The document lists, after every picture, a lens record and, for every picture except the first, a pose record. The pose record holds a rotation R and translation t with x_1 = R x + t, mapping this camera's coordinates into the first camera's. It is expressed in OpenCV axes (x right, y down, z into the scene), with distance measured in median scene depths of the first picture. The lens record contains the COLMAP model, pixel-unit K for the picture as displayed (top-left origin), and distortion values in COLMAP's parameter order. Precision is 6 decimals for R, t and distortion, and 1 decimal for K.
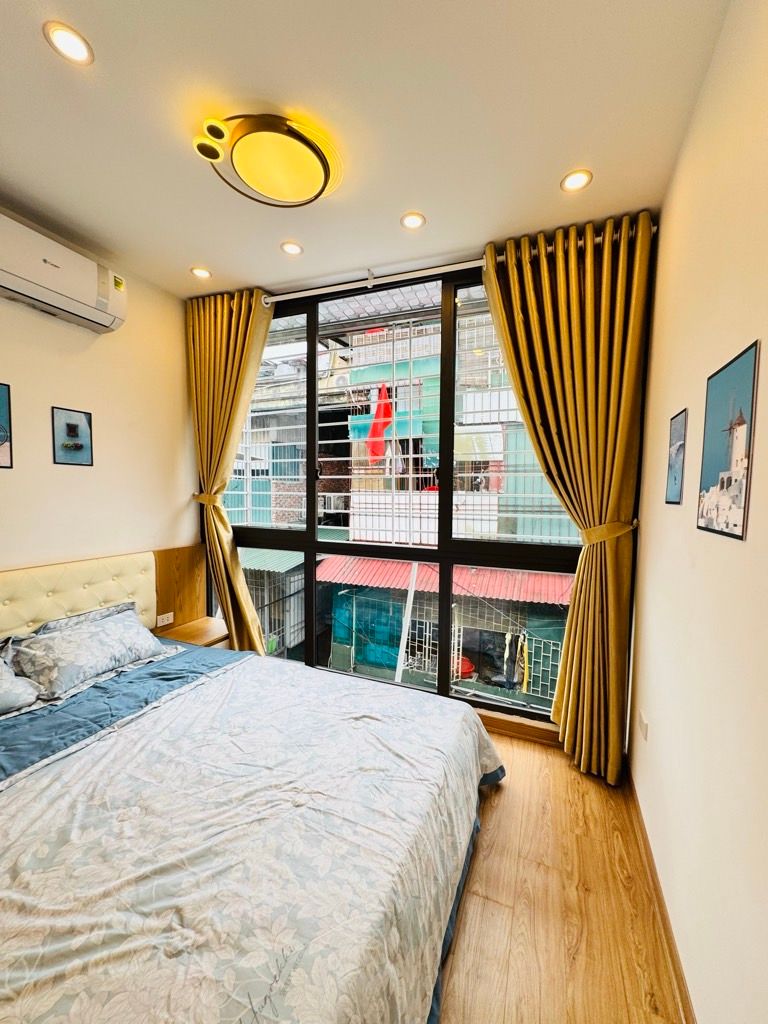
lens RADIAL K [[408.2, 0, 384.3], [0, 408.2, 511.7], [0, 0, 1]] dist [-0.002352, 0.001105]
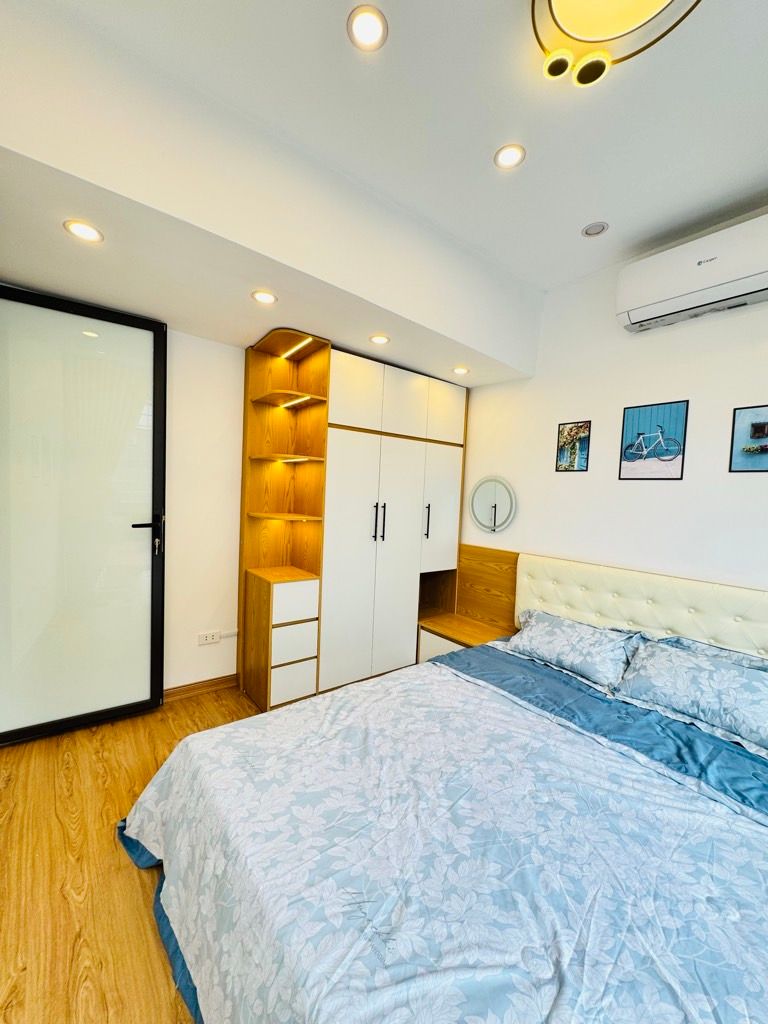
lens RADIAL K [[408.2, 0, 384.2], [0, 408.2, 512.0], [0, 0, 1]] dist [-0.002352, 0.001105]
pose [[-0.475412, 0.003019, -0.879758, 0.333039], [-0.093088, 0.994208, 0.053715, -0.008638], [0.874825, 0.107431, -0.472377, 0.763258]]
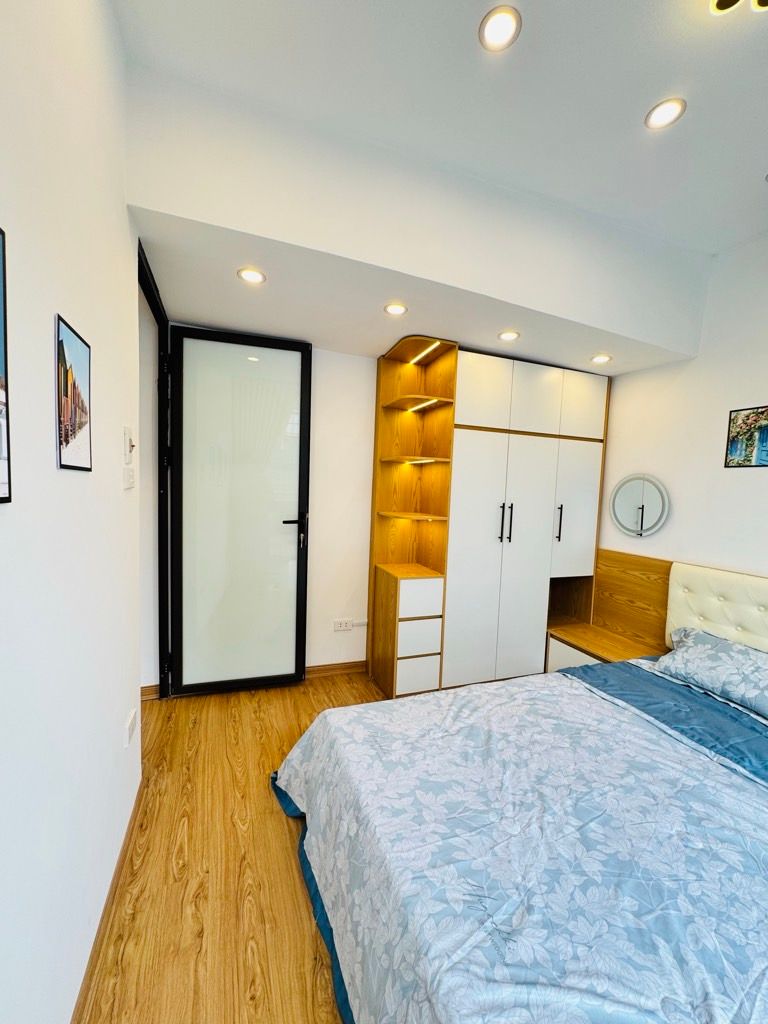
lens RADIAL K [[408.2, 0, 384.1], [0, 408.2, 512.2], [0, 0, 1]] dist [-0.002352, 0.001105]
pose [[-0.716466, -0.001389, -0.697620, 0.349908], [-0.084602, 0.992790, 0.084911, -0.013971], [0.692473, 0.119857, -0.711418, 0.773311]]
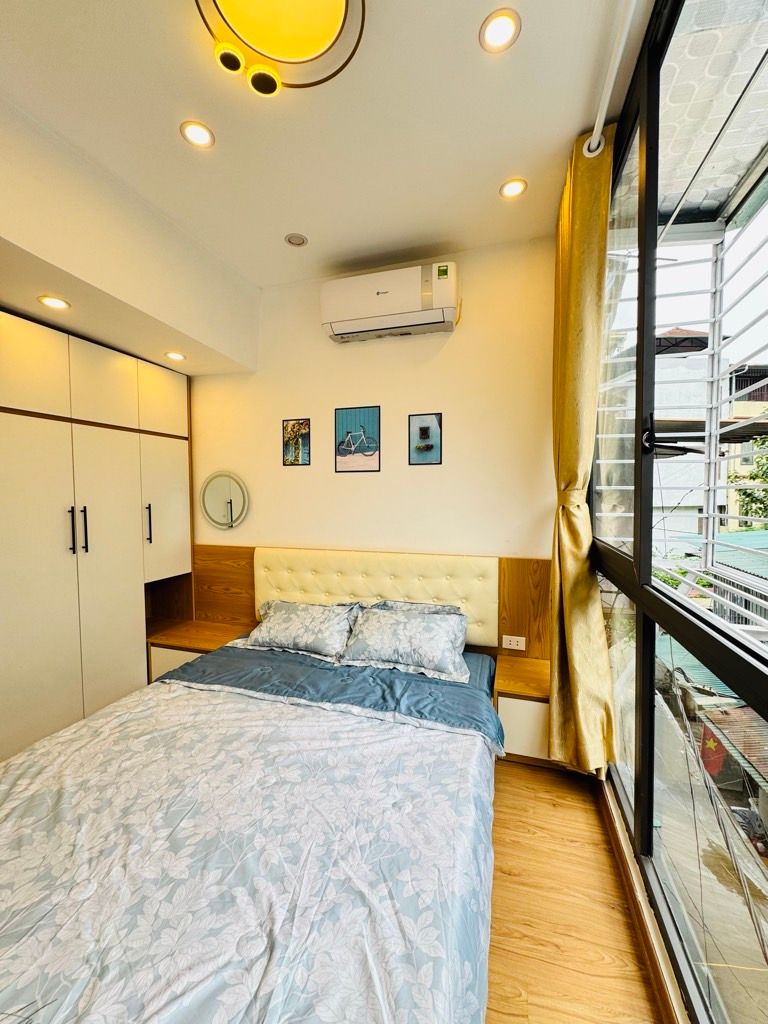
lens RADIAL K [[408.2, 0, 384.4], [0, 408.2, 512.4], [0, 0, 1]] dist [-0.002352, 0.001105]
pose [[0.090458, 0.032629, -0.995366, 0.320882], [-0.042810, 0.998667, 0.028847, -0.015521], [0.994980, 0.040002, 0.091734, 0.824971]]
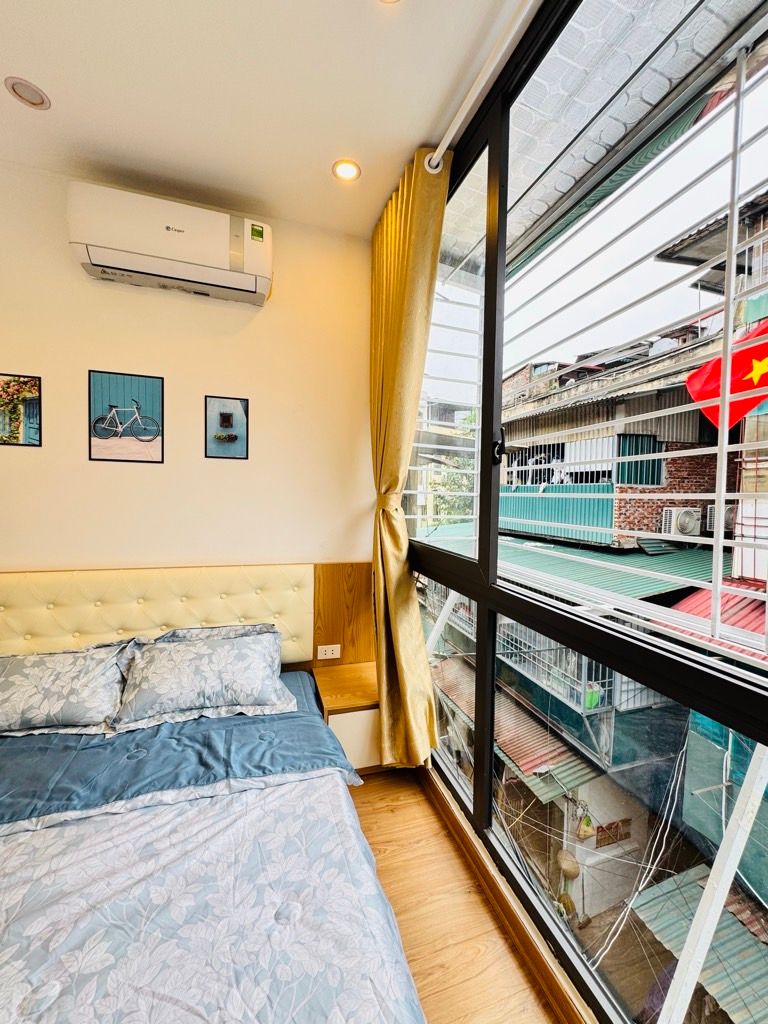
lens RADIAL K [[408.2, 0, 384.5], [0, 408.2, 512.3], [0, 0, 1]] dist [-0.002352, 0.001105]
pose [[0.646019, 0.035190, -0.762509, 0.157170], [-0.049581, 0.998762, 0.004087, -0.017900], [0.761709, 0.035166, 0.646964, 0.710116]]
